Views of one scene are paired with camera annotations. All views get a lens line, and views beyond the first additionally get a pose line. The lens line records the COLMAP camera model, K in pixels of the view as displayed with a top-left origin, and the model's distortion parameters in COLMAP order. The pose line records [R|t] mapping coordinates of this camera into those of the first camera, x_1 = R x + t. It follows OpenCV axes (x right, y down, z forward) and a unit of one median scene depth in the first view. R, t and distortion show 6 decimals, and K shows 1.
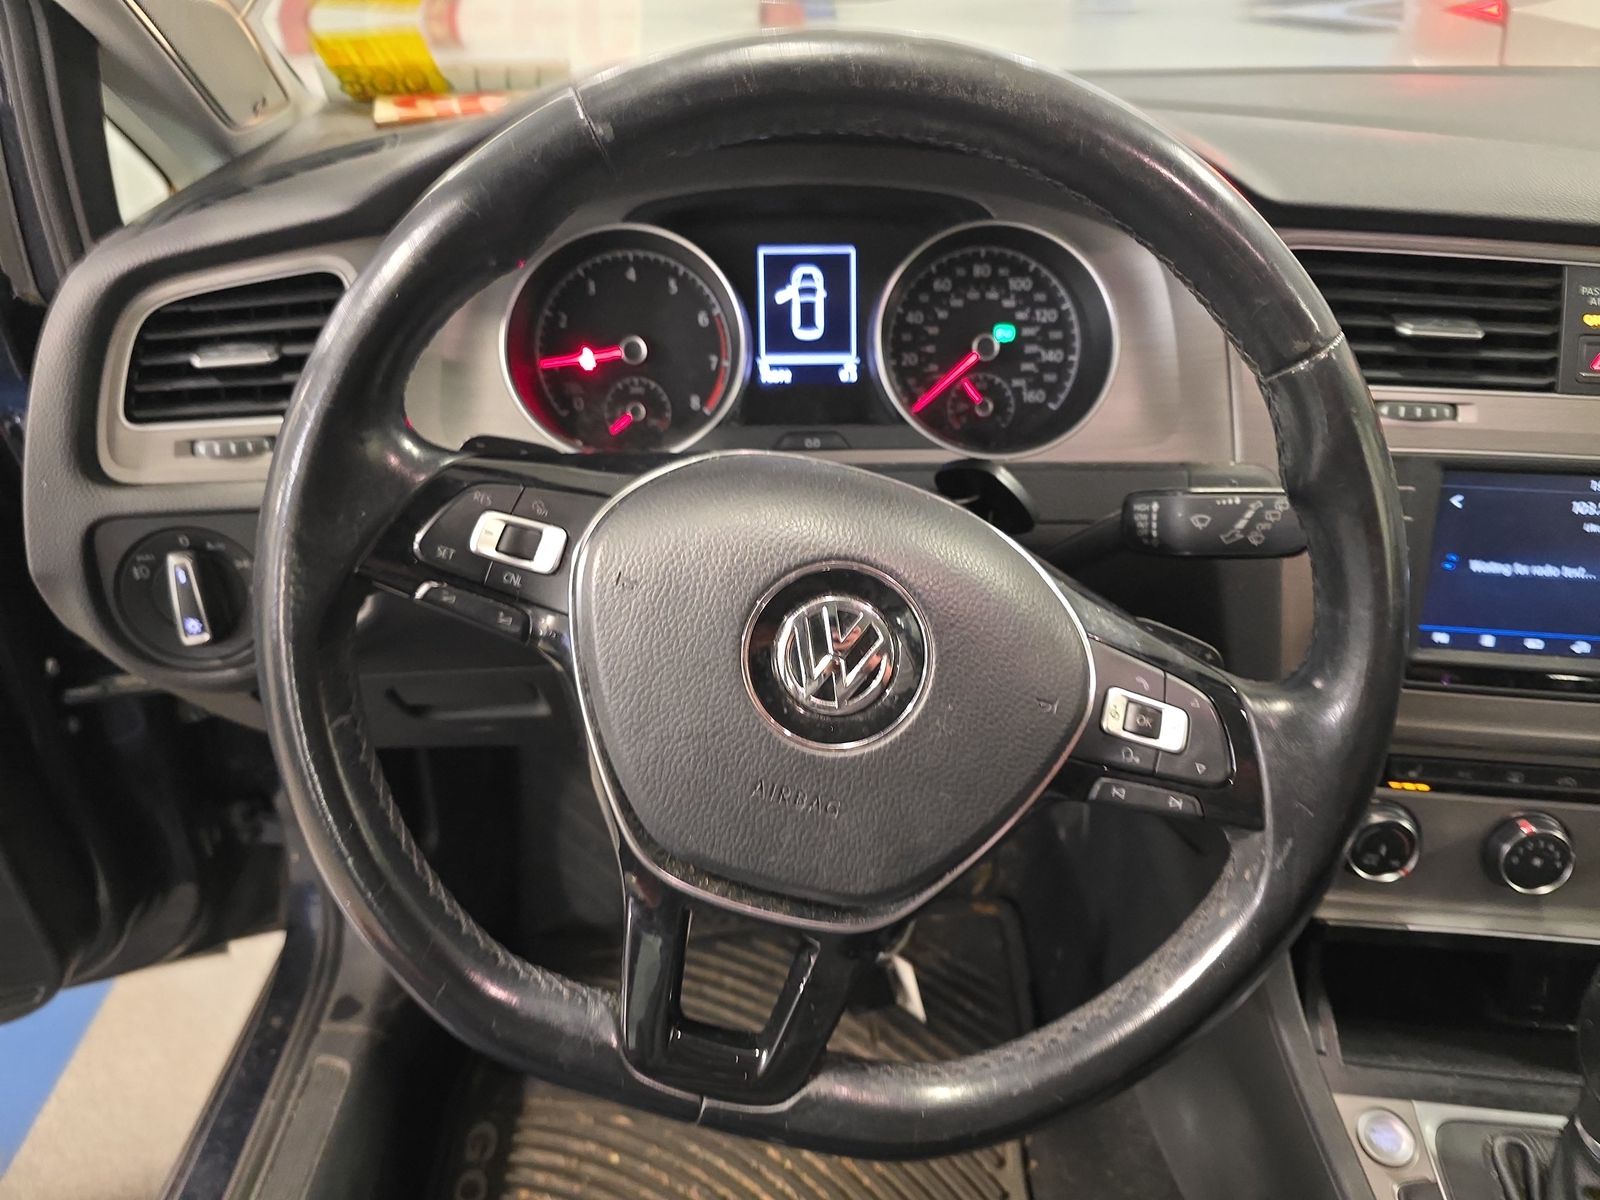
lens RADIAL K [[1052.8, 0, 766.9], [0, 1052.8, 611.0], [0, 0, 1]] dist [0.009013, -0.020873]
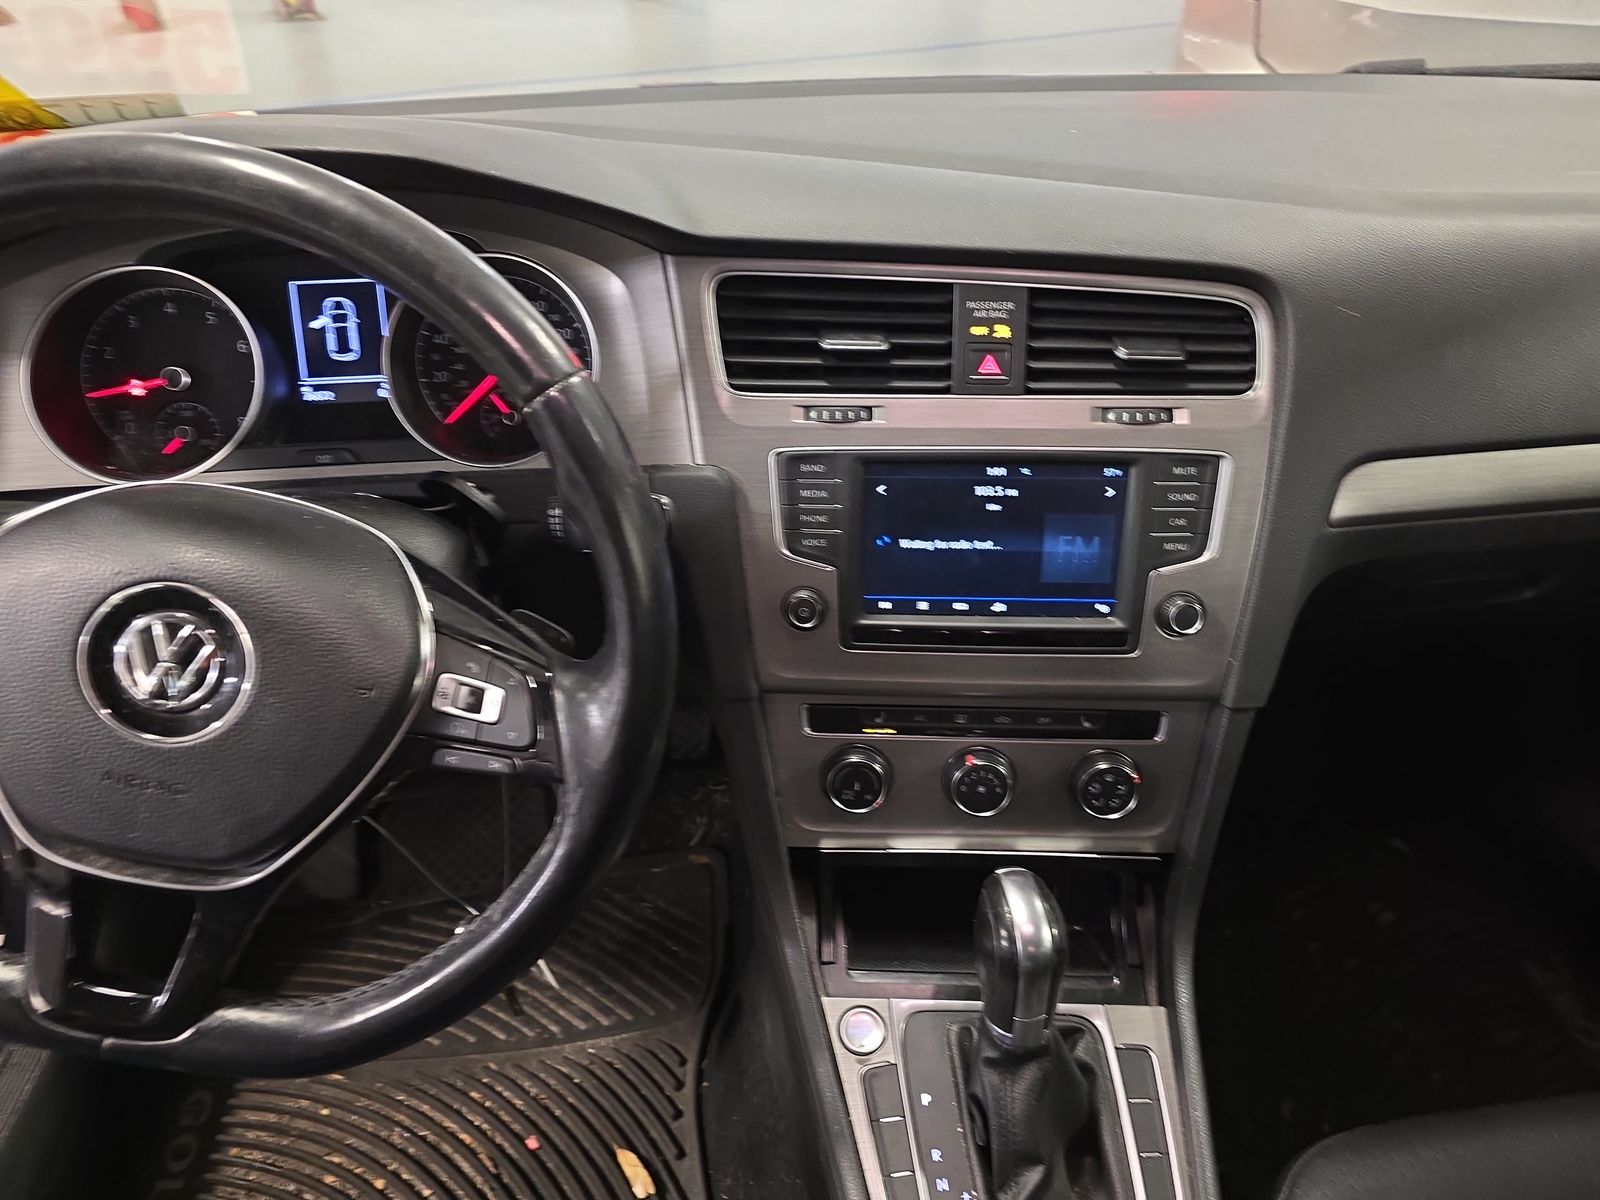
lens RADIAL K [[1052.8, 0, 797.3], [0, 1052.8, 609.4], [0, 0, 1]] dist [0.009013, -0.020873]
pose [[0.995266, -0.052409, 0.081852, 0.433656], [0.049636, 0.998134, 0.035550, -0.015620], [-0.083563, -0.031319, 0.996010, -0.157899]]
